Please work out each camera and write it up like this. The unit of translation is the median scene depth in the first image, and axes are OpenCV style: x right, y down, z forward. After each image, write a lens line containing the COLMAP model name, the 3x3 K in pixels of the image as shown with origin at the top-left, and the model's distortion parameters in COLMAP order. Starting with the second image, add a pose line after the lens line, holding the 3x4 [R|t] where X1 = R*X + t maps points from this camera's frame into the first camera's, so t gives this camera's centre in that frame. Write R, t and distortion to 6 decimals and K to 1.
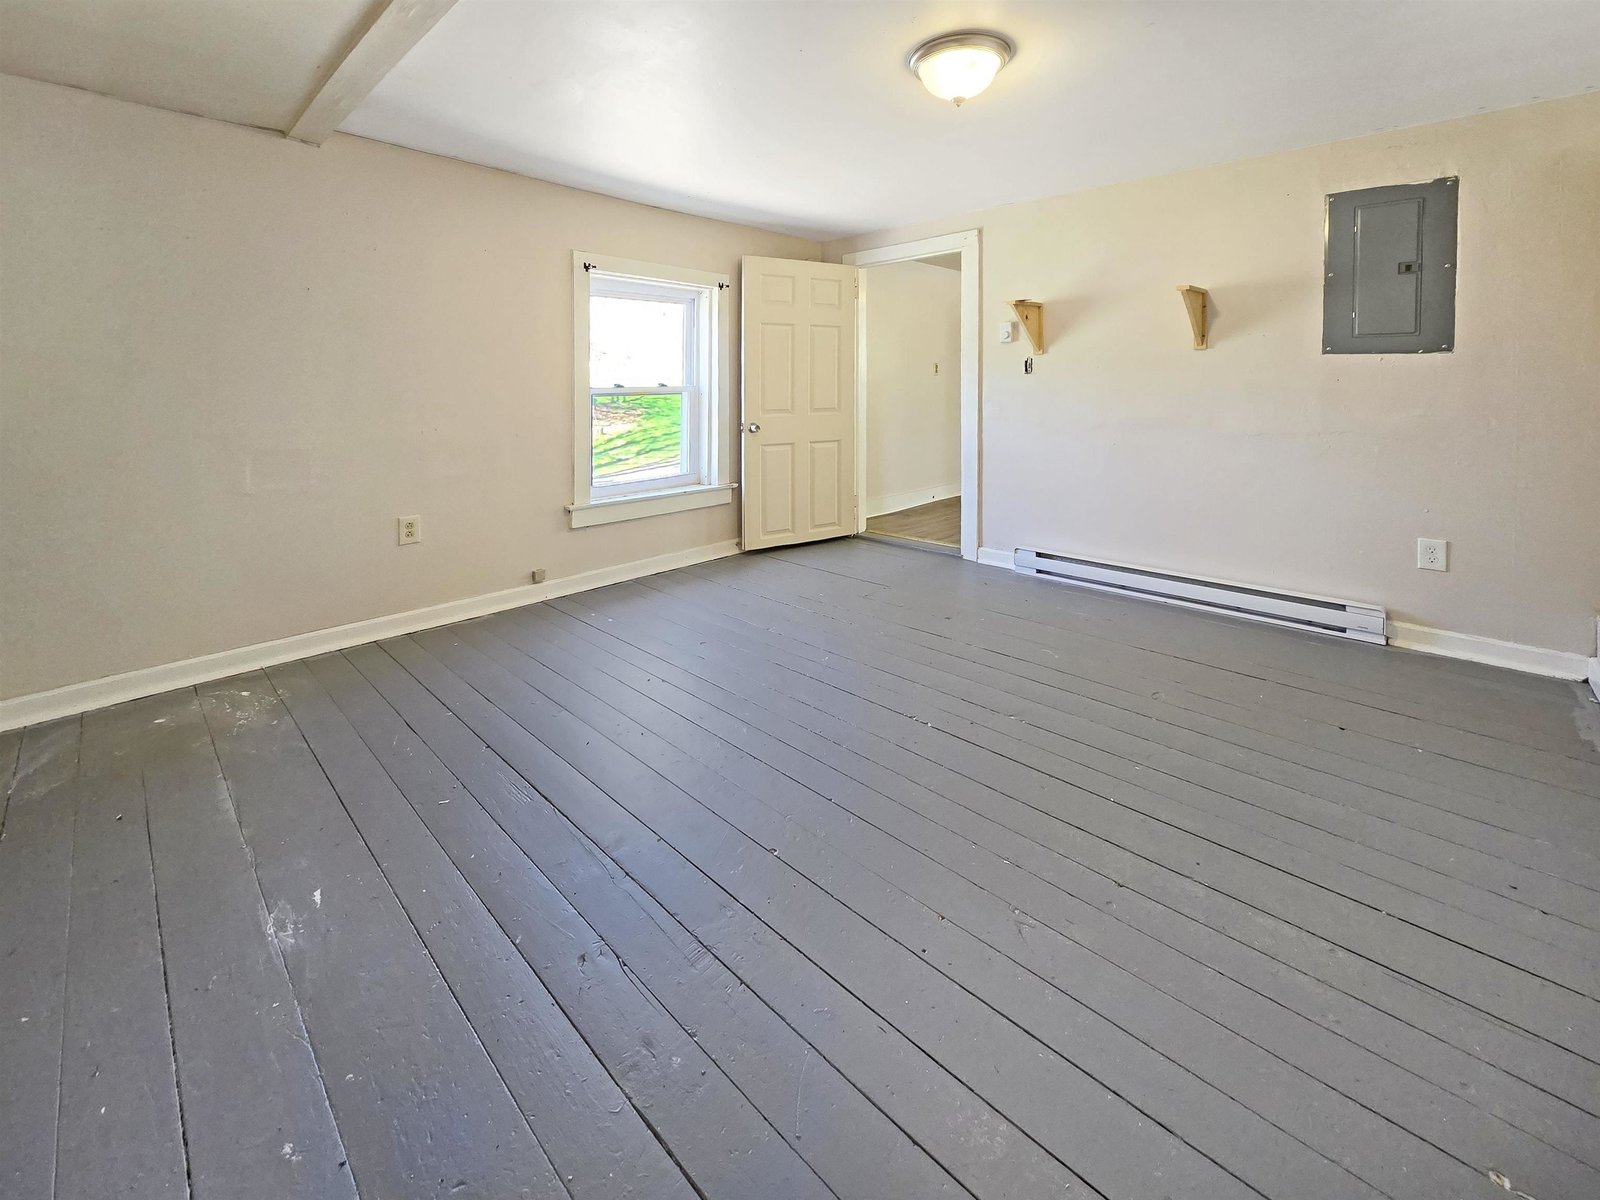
lens RADIAL K [[639.9, 0, 794.0], [0, 639.9, 594.0], [0, 0, 1]] dist [-0.000496, -0.000066]
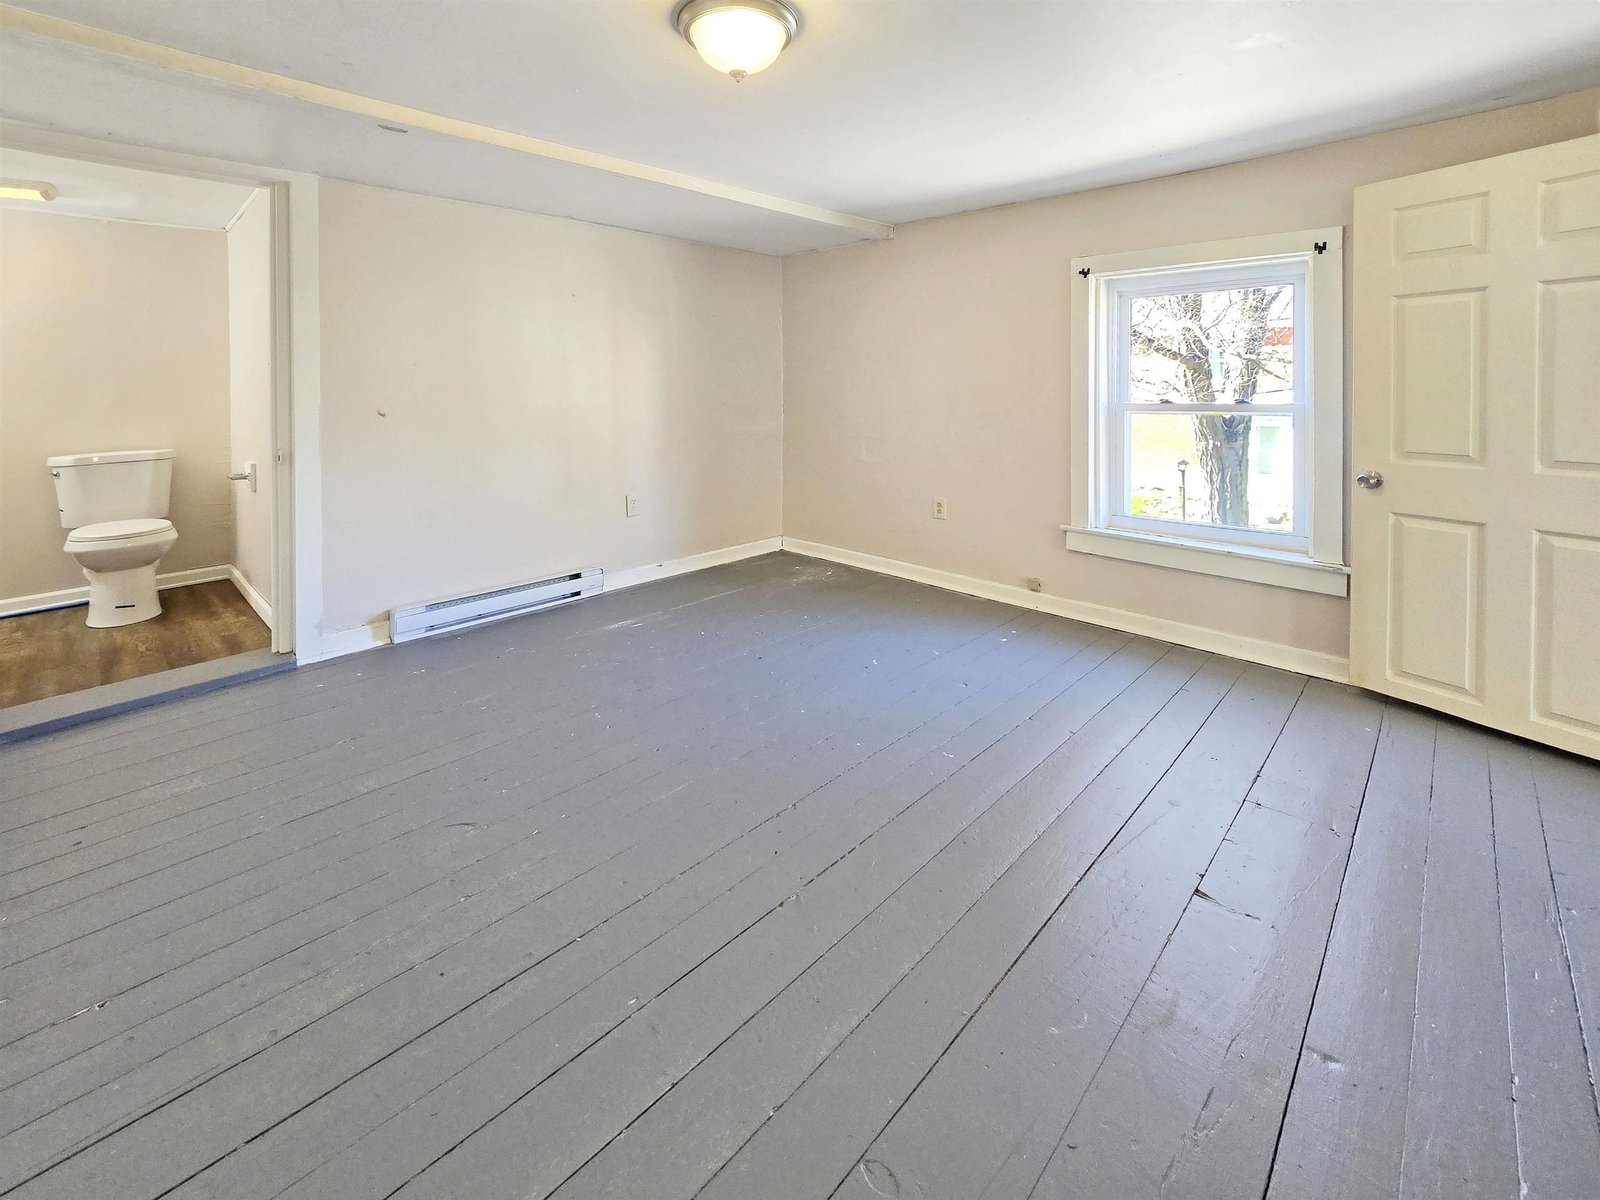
lens RADIAL K [[648.5, 0, 808.7], [0, 648.5, 599.4], [0, 0, 1]] dist [-0.001853, -0.000224]
pose [[0.002099, 0.312918, -0.949778, 0.595506], [-0.312582, 0.902392, 0.296615, -0.202612], [0.949888, 0.296261, 0.099706, 0.564992]]
